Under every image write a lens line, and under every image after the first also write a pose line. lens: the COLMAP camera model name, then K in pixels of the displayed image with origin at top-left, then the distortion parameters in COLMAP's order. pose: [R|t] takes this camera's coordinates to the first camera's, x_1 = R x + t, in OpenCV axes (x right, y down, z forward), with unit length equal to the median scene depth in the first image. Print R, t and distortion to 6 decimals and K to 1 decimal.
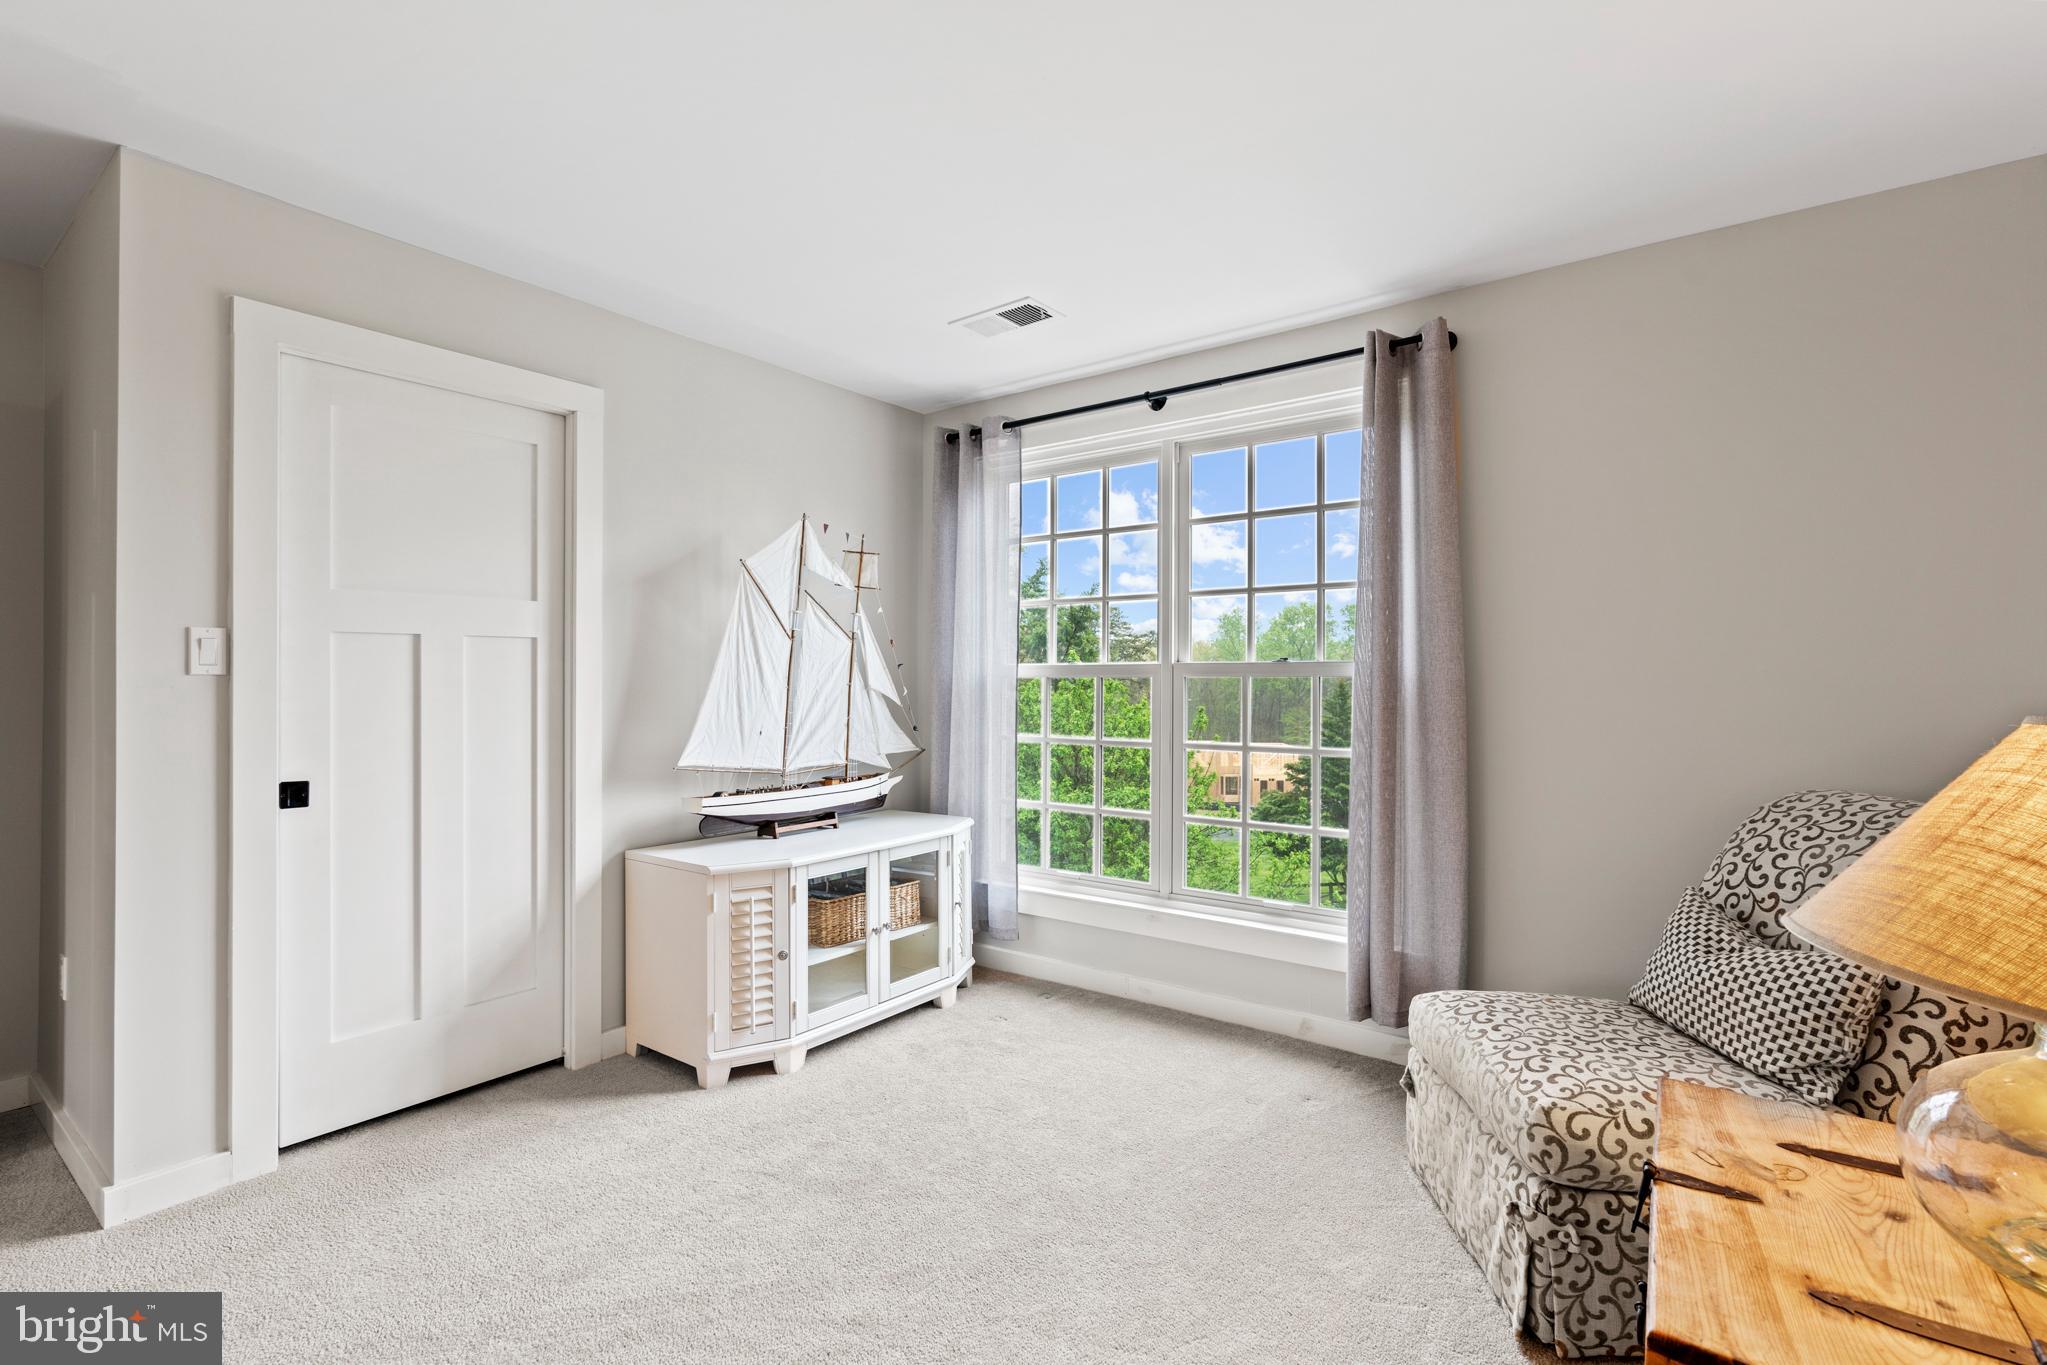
lens RADIAL K [[932.8, 0, 1031.7], [0, 932.8, 680.7], [0, 0, 1]] dist [-0.005692, -0.000046]
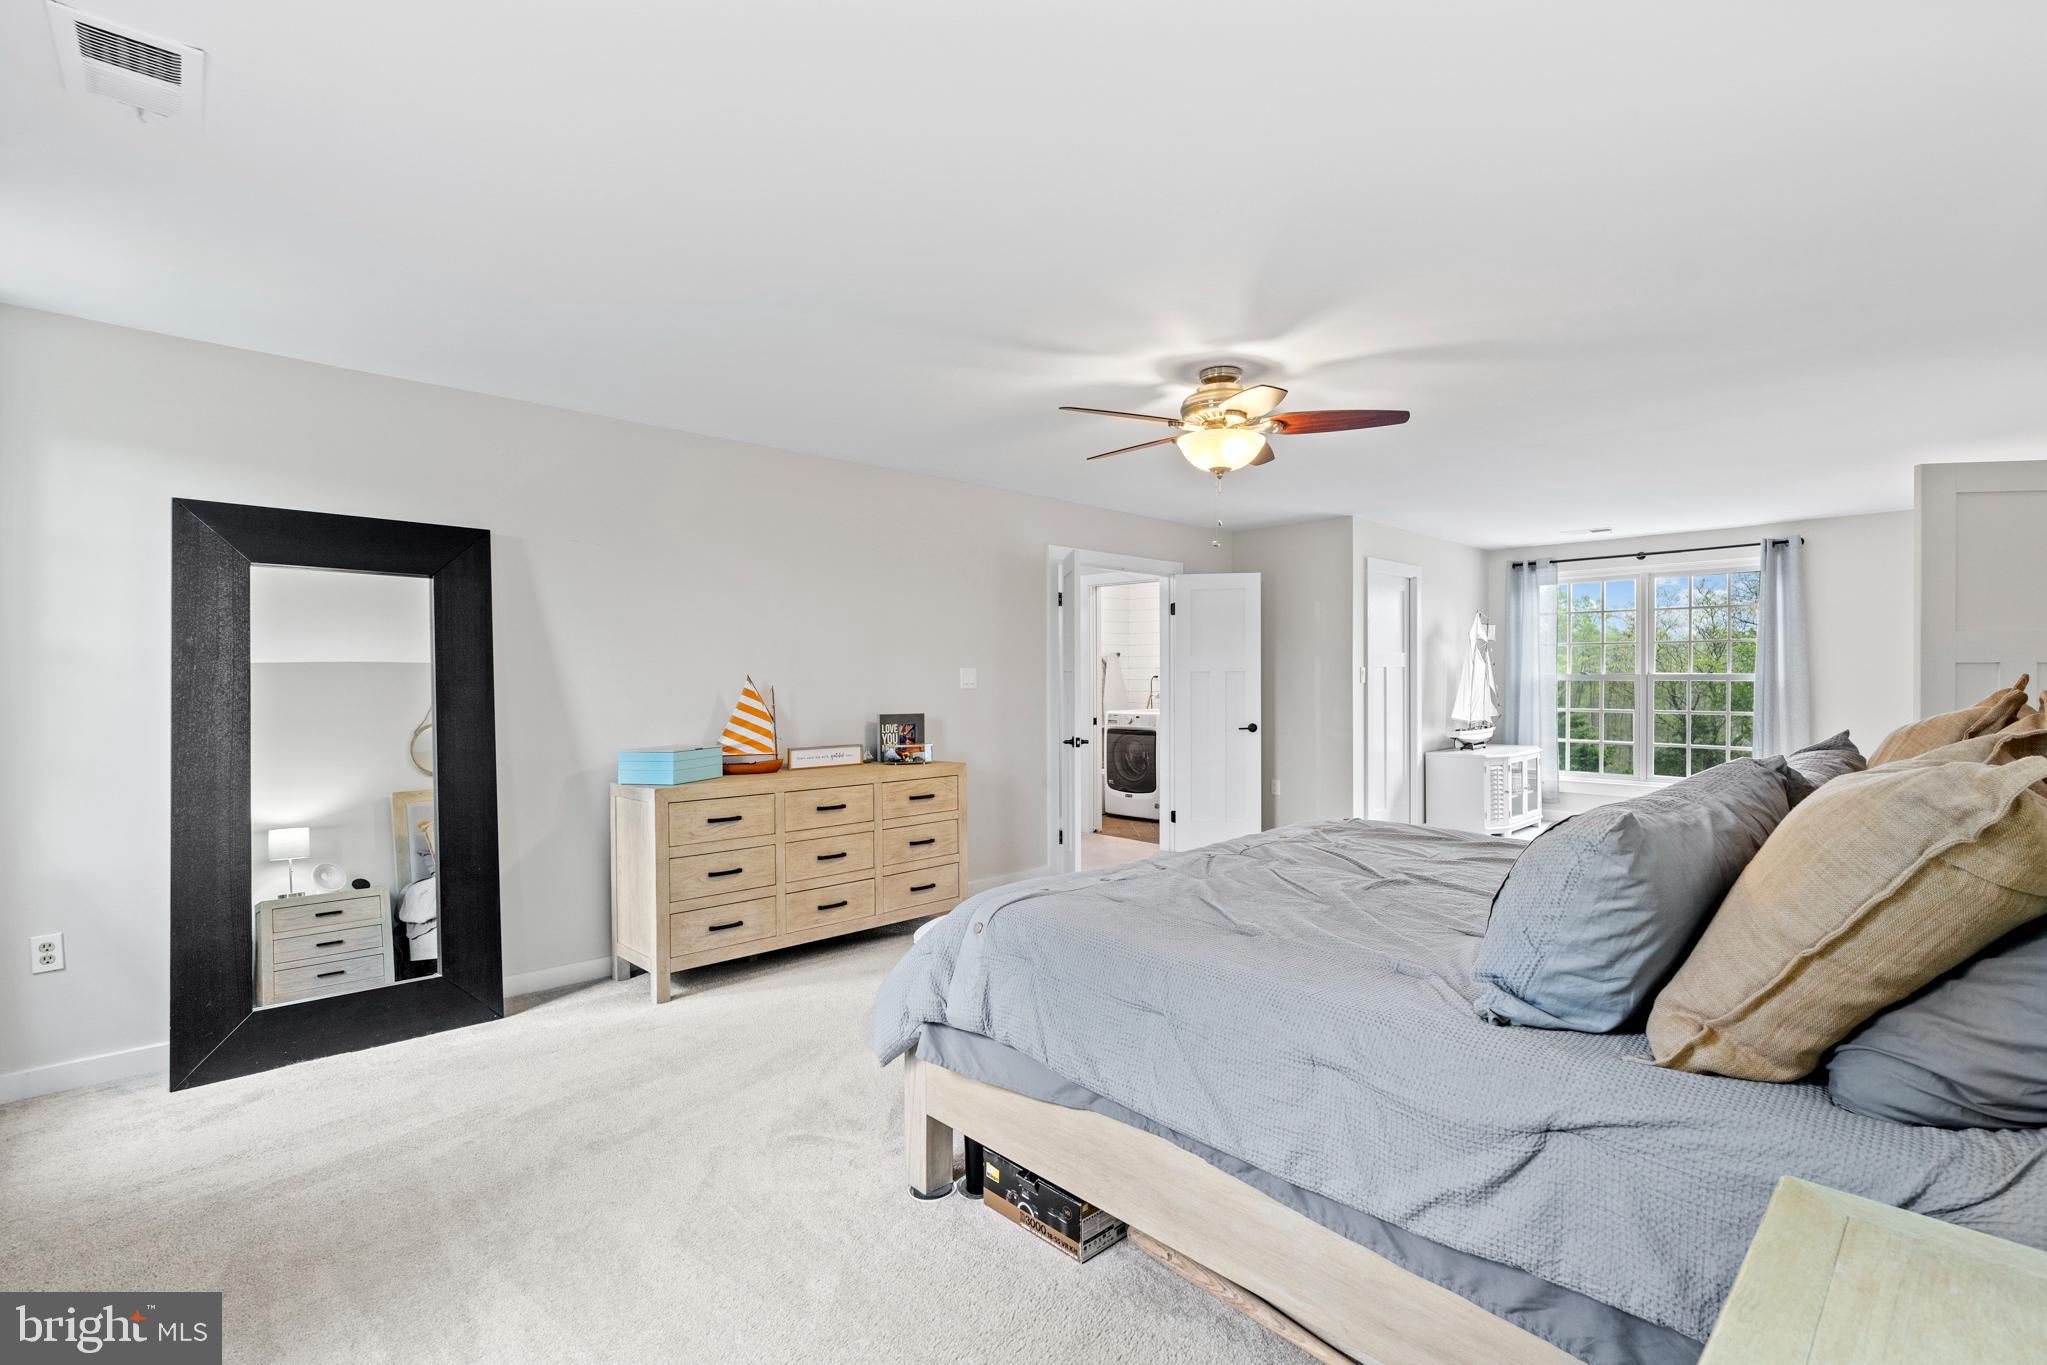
lens RADIAL K [[932.8, 0, 1031.4], [0, 932.8, 681.4], [0, 0, 1]] dist [-0.005692, -0.000046]
pose [[0.985923, 0.000065, -0.167198, -0.867235], [0.002448, 0.999887, 0.014821, -0.037191], [0.167180, -0.015022, 0.985812, -1.325214]]
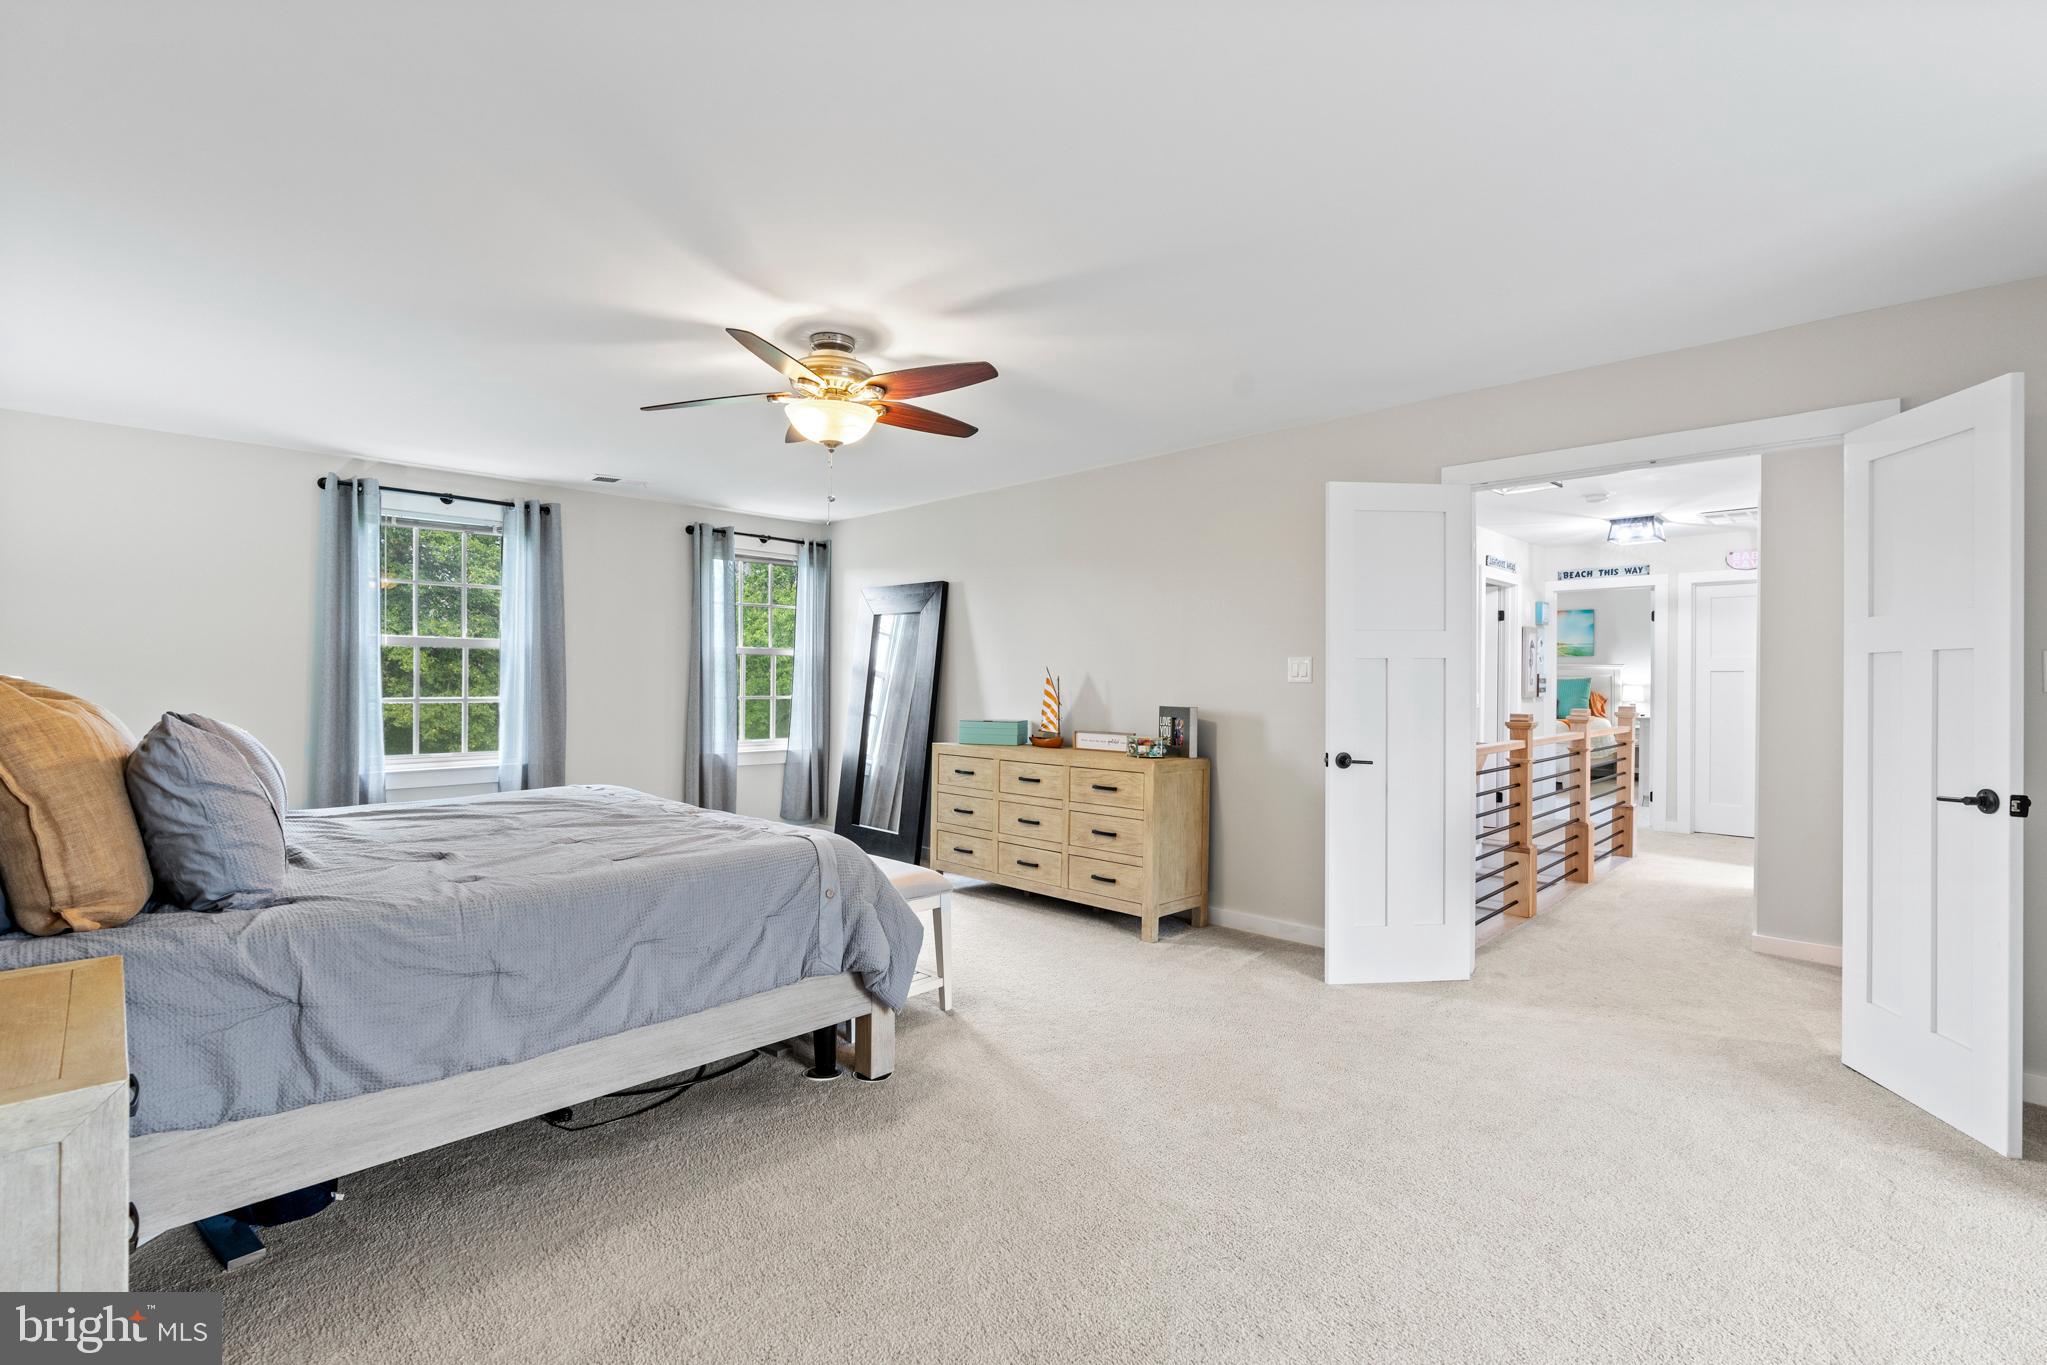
lens RADIAL K [[932.8, 0, 1035.6], [0, 932.8, 685.1], [0, 0, 1]] dist [-0.005692, -0.000046]
pose [[-0.133824, 0.008063, -0.990972, 1.159122], [0.003911, 0.999963, 0.007608, 0.023789], [0.990997, -0.002857, -0.133851, 1.598373]]
